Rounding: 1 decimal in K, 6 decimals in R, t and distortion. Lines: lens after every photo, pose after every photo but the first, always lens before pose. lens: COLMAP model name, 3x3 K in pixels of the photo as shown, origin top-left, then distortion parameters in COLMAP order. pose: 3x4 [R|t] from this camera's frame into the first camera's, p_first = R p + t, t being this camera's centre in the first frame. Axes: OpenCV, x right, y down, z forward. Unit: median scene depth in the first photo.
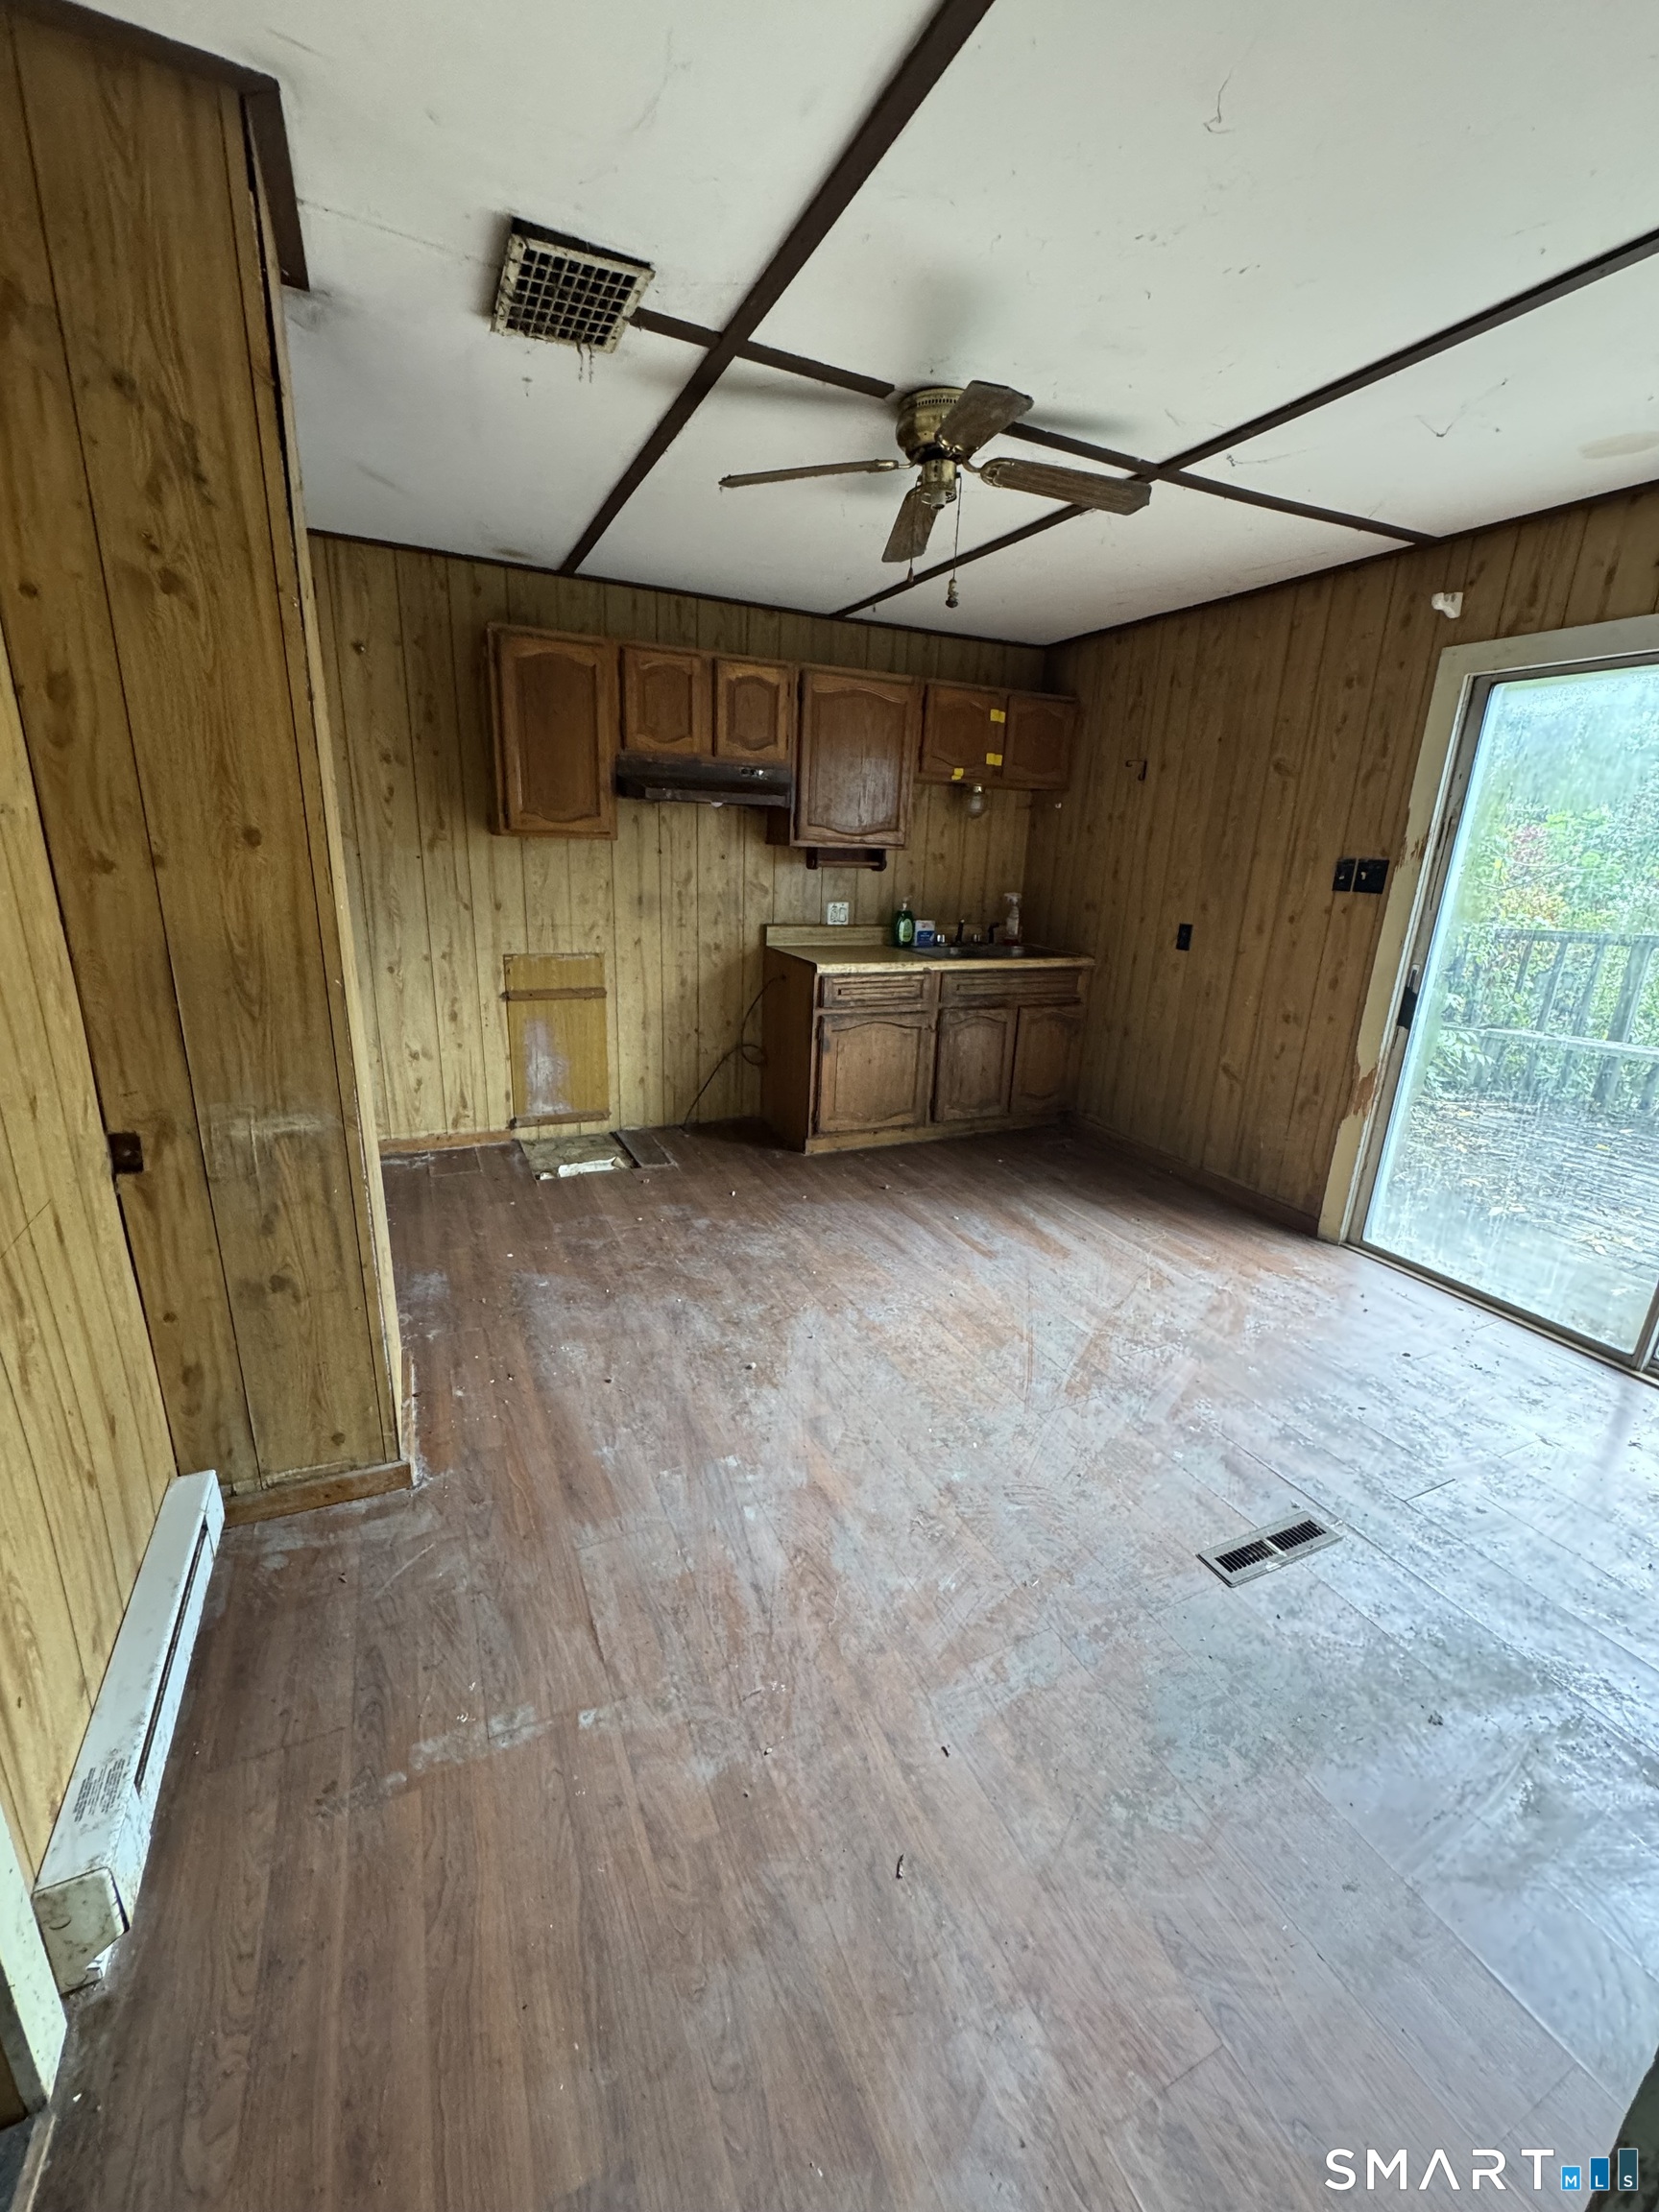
lens RADIAL K [[880.2, 0, 827.5], [0, 880.2, 1103.9], [0, 0, 1]] dist [-0.004364, 0.000967]
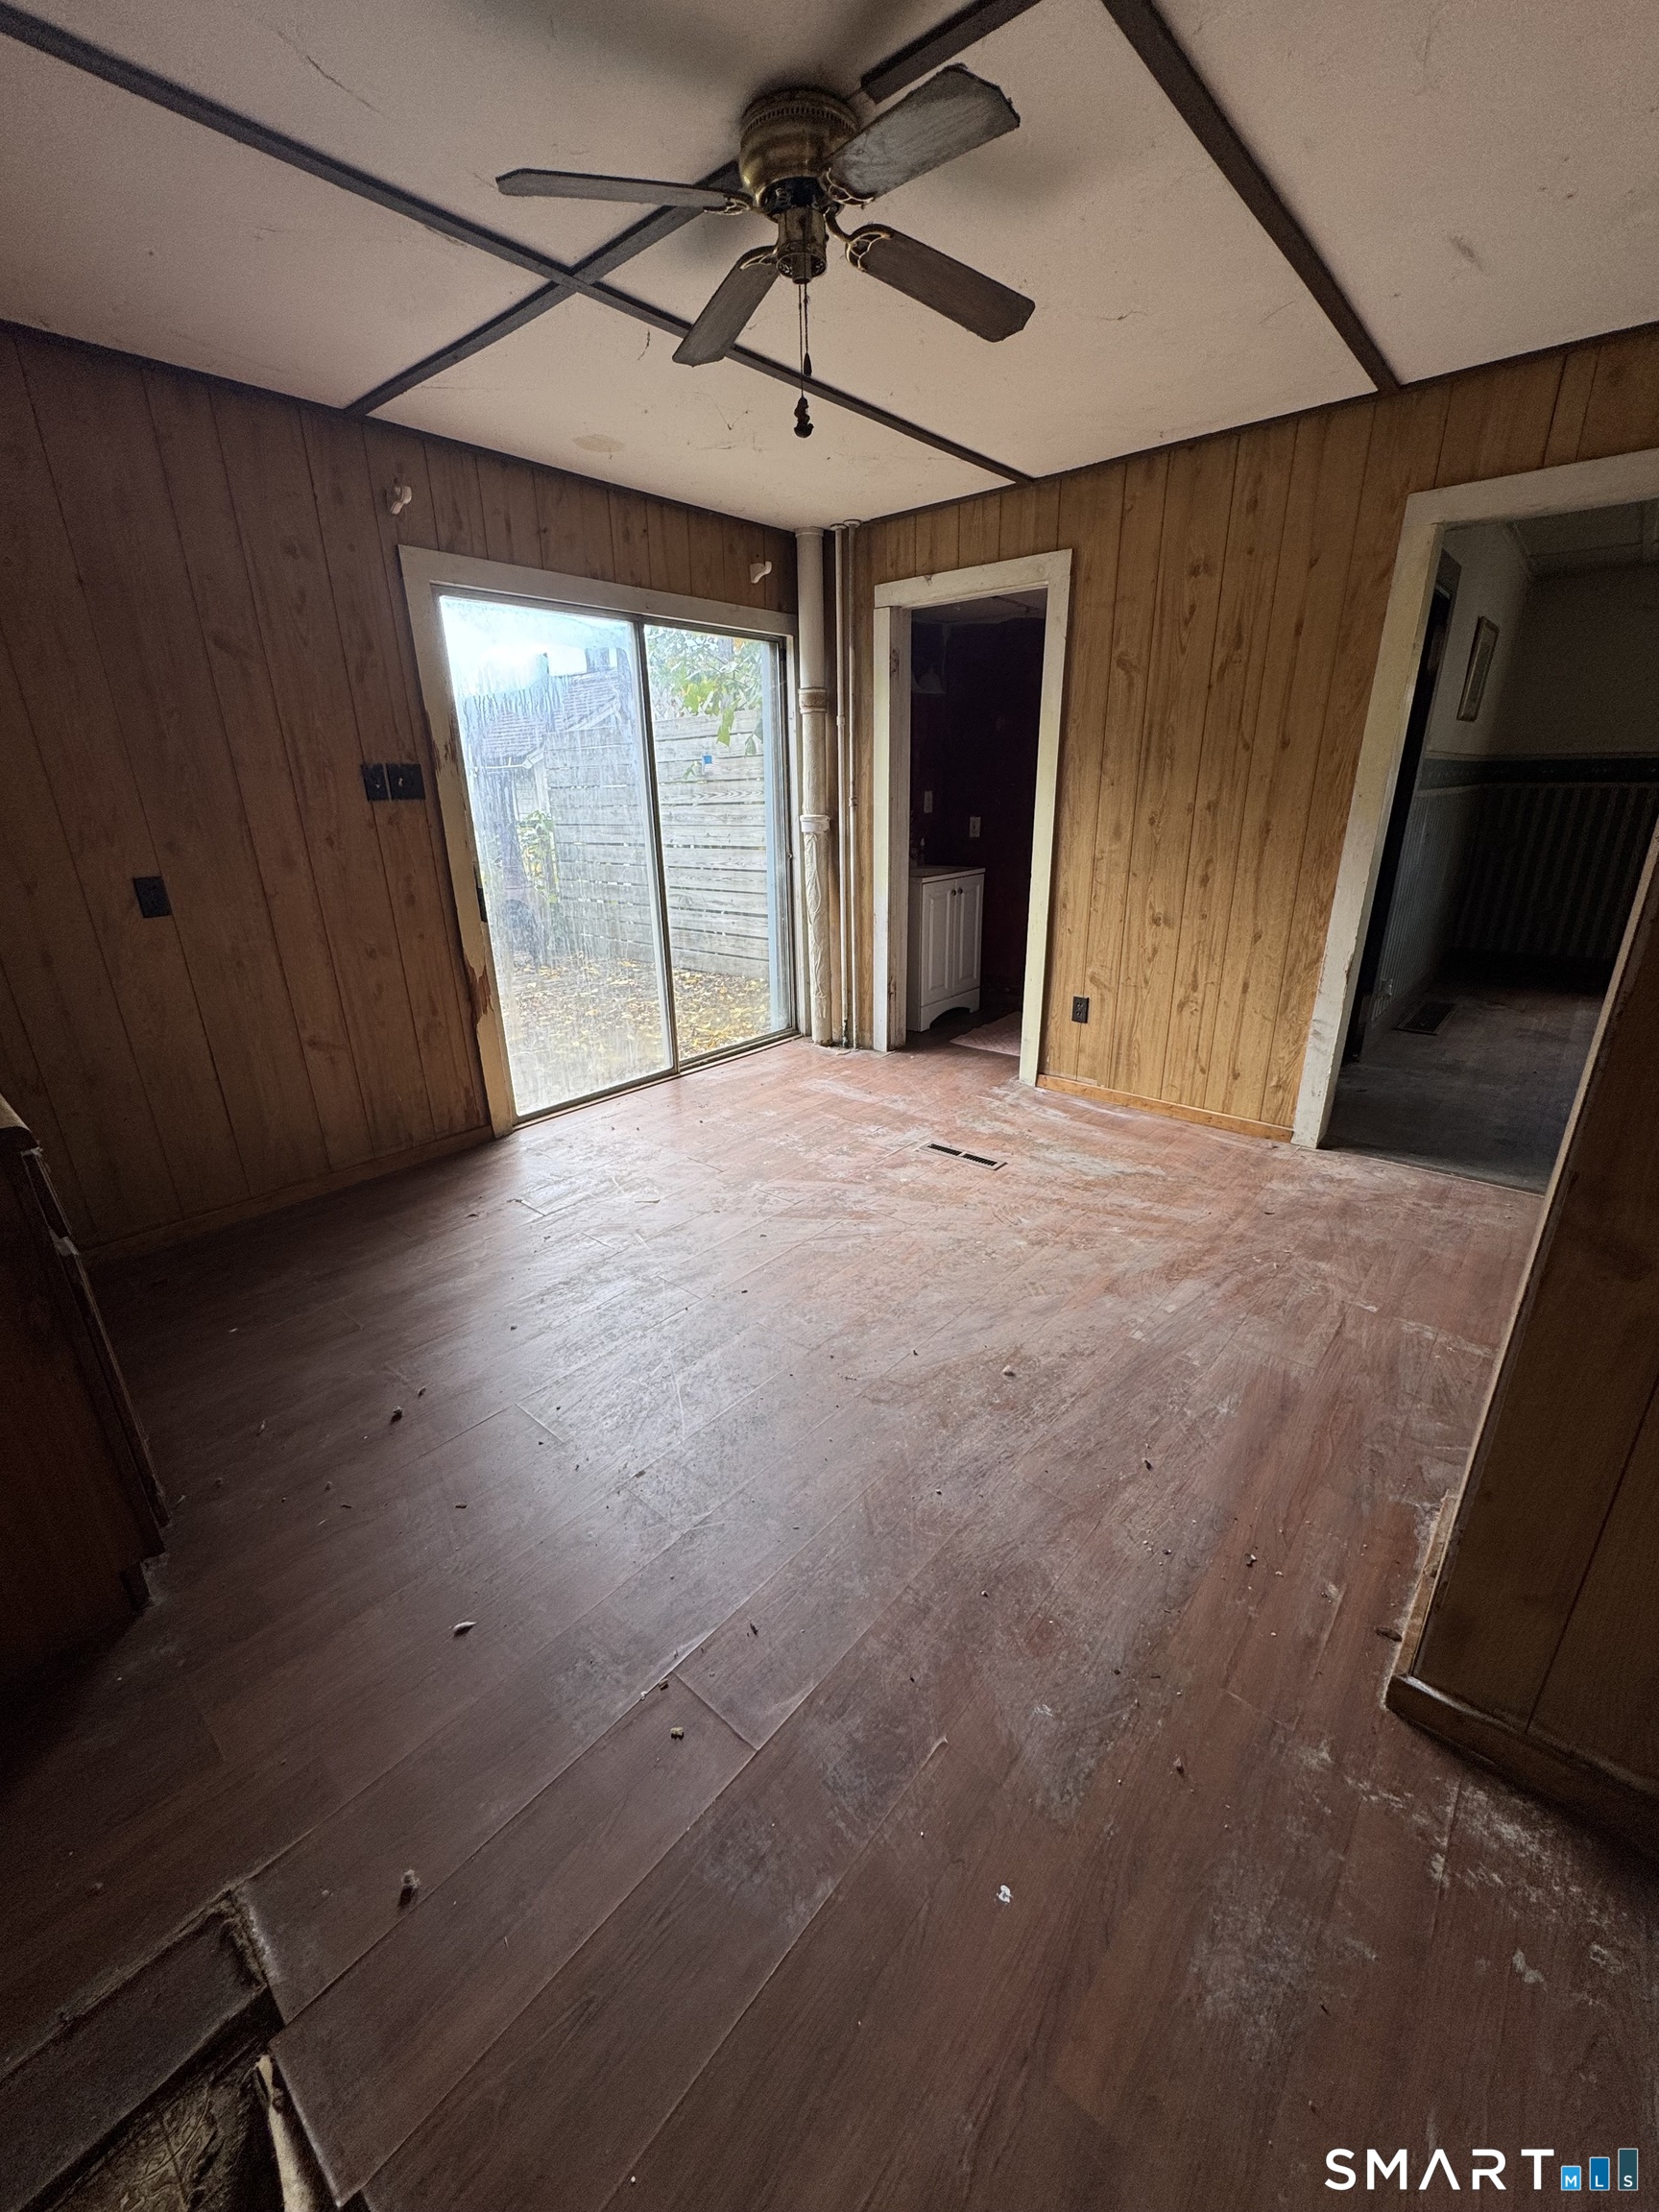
lens RADIAL K [[880.2, 0, 827.5], [0, 880.2, 1103.9], [0, 0, 1]] dist [-0.004364, 0.000967]
pose [[-0.406140, -0.346327, 0.845640, -0.716367], [0.263839, 0.841548, 0.471366, -0.414016], [-0.874894, 0.414553, -0.250412, 1.381040]]
